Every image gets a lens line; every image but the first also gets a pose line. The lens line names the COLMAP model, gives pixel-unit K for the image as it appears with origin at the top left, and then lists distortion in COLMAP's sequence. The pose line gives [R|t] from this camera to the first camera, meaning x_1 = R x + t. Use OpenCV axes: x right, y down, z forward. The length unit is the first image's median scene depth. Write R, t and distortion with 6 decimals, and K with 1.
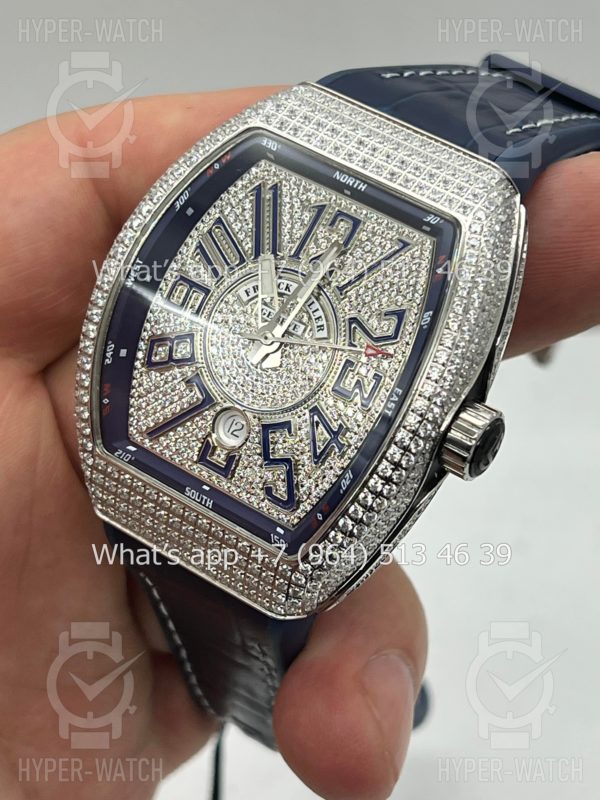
lens RADIAL K [[1883.0, 0, 300.0], [0, 1883.0, 400.0], [0, 0, 1]] dist [0.268373, 0.257685]
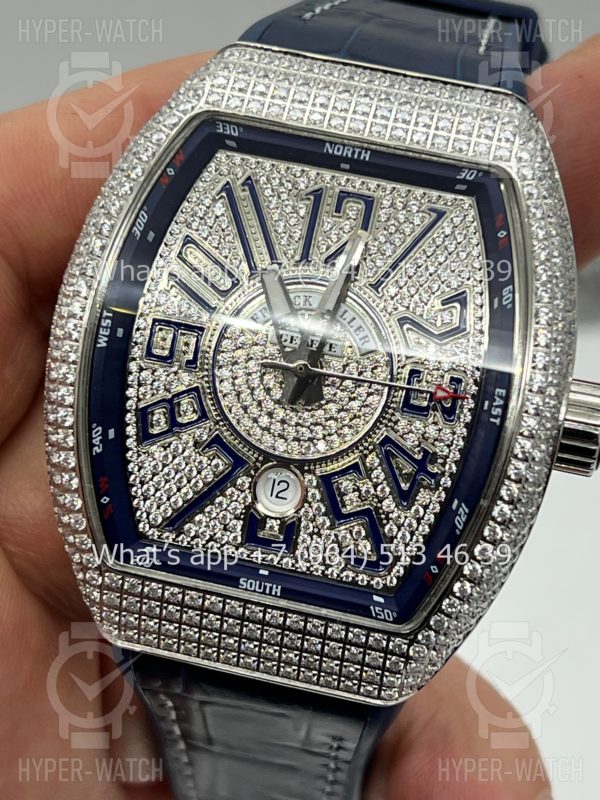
lens RADIAL K [[1883.0, 0, 300.0], [0, 1883.0, 400.0], [0, 0, 1]] dist [0.268373, 0.257685]
pose [[0.928310, -0.255561, 0.270053, -0.232392], [0.247407, 0.966768, 0.064422, -0.070627], [-0.277543, 0.007009, 0.960688, 0.240218]]
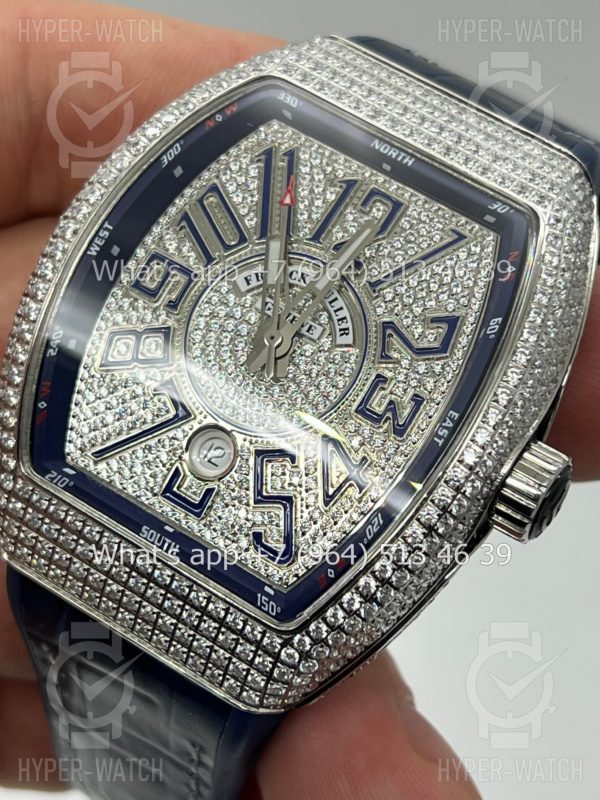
lens RADIAL K [[1883.0, 0, 300.0], [0, 1883.0, 400.0], [0, 0, 1]] dist [0.268373, 0.257685]
pose [[0.981512, 0.100920, 0.162633, -0.127982], [-0.083801, 0.990514, -0.108902, 0.074229], [-0.172081, 0.093260, 0.980658, 0.244412]]
